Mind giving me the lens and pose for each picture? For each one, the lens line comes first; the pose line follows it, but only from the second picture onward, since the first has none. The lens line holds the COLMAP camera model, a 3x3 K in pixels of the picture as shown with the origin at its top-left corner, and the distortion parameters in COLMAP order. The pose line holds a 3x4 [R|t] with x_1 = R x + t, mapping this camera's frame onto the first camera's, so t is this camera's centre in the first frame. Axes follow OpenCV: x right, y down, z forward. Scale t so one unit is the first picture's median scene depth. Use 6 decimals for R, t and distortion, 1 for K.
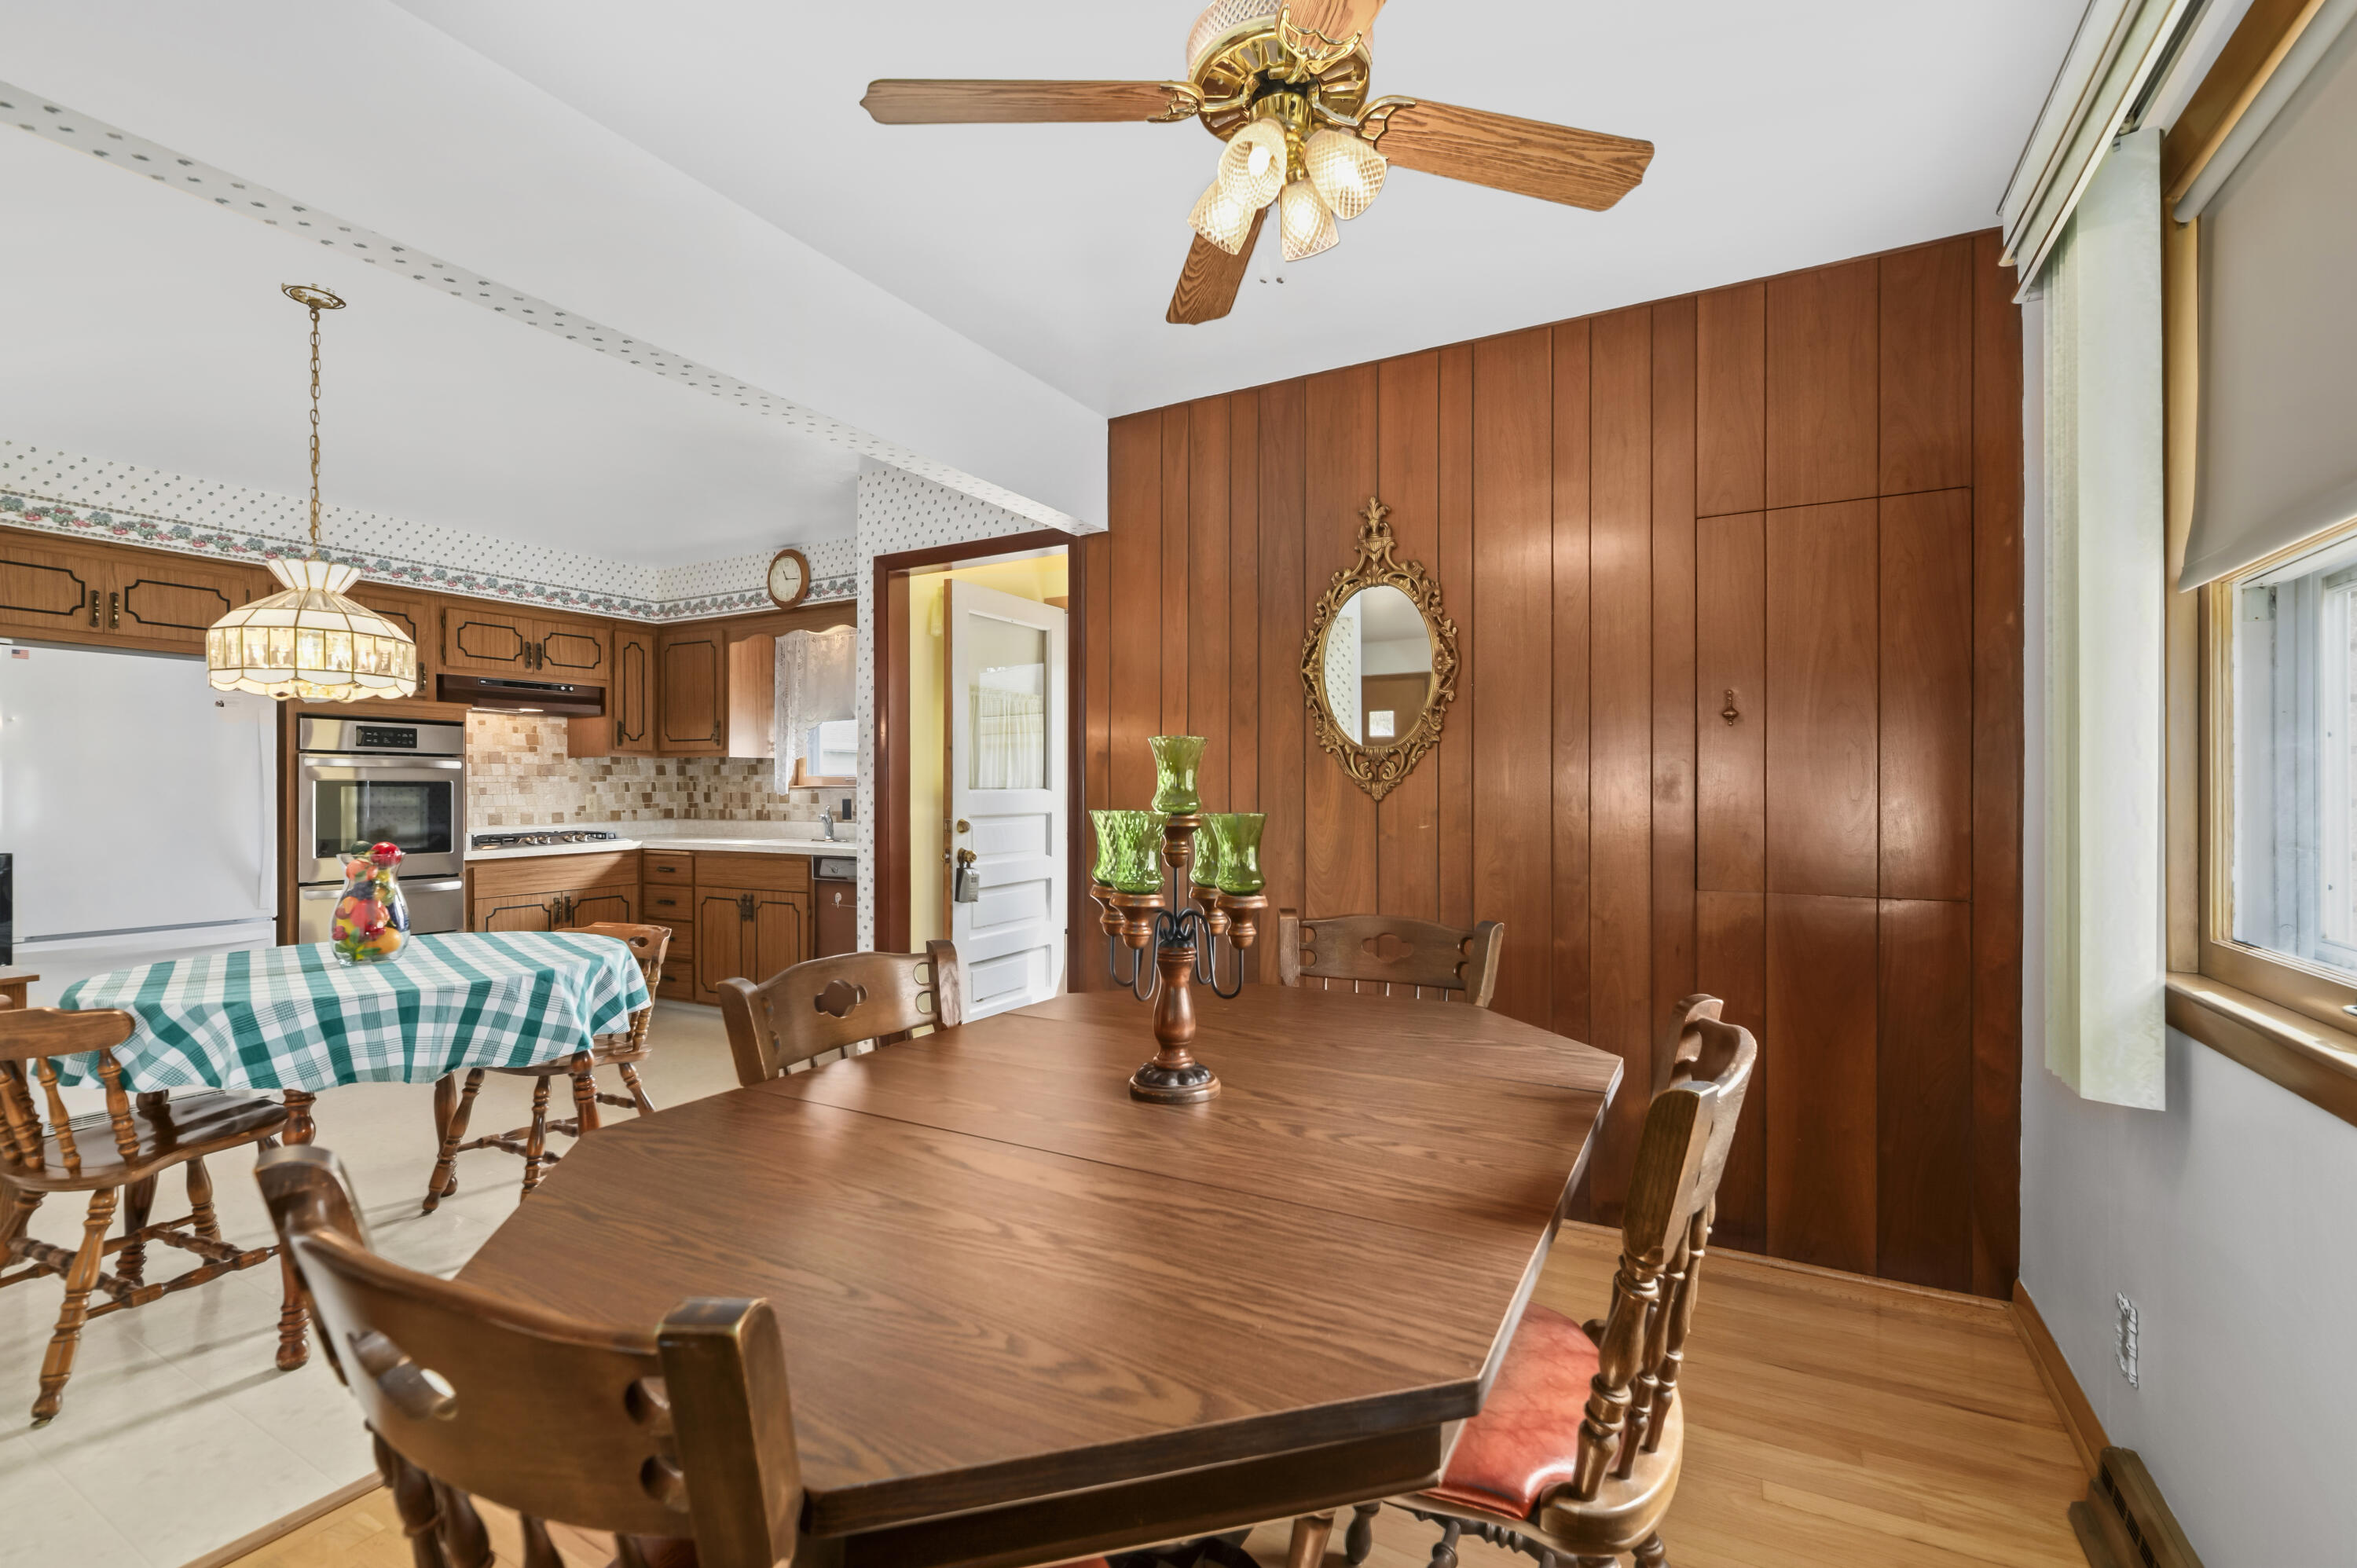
lens RADIAL K [[1013.7, 0, 1191.2], [0, 1013.7, 793.5], [0, 0, 1]] dist [0.005207, -0.002945]
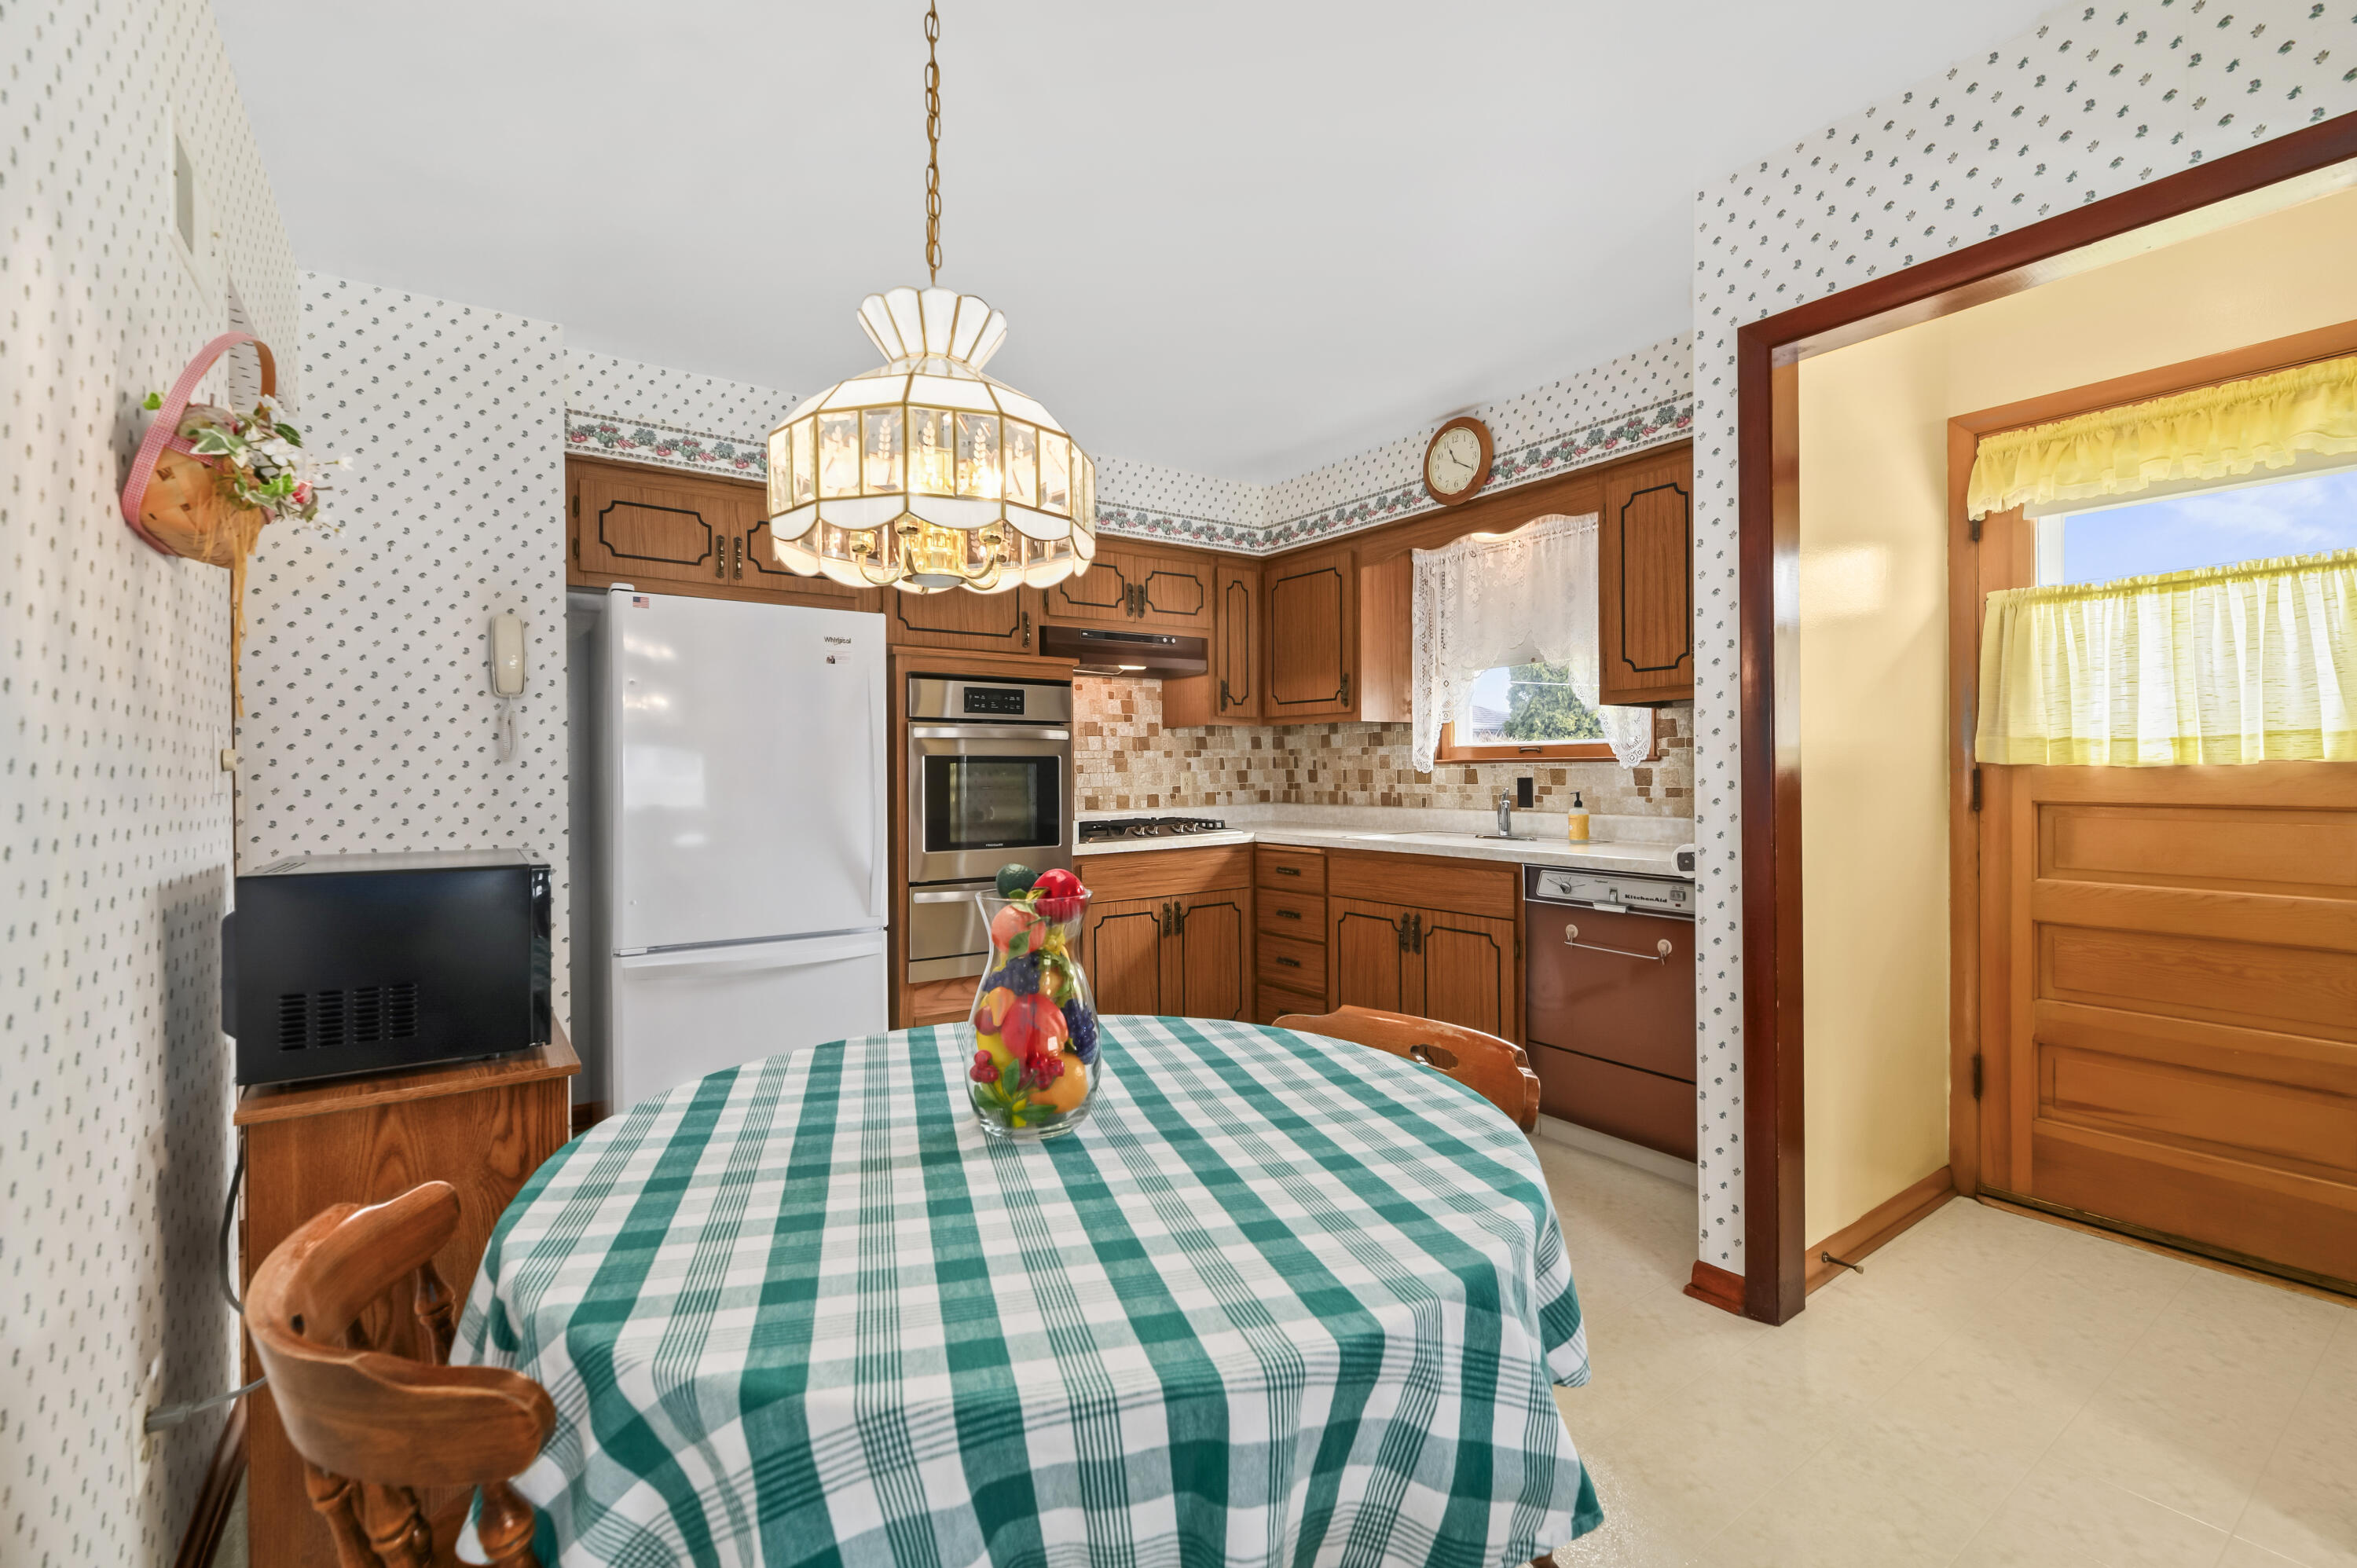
lens RADIAL K [[1013.7, 0, 1195.3], [0, 1013.7, 772.2], [0, 0, 1]] dist [0.005207, -0.002945]
pose [[0.903702, -0.005179, -0.428130, -0.283956], [0.004445, 0.999986, -0.002714, 0.002891], [0.428138, 0.000550, 0.903713, 0.320821]]
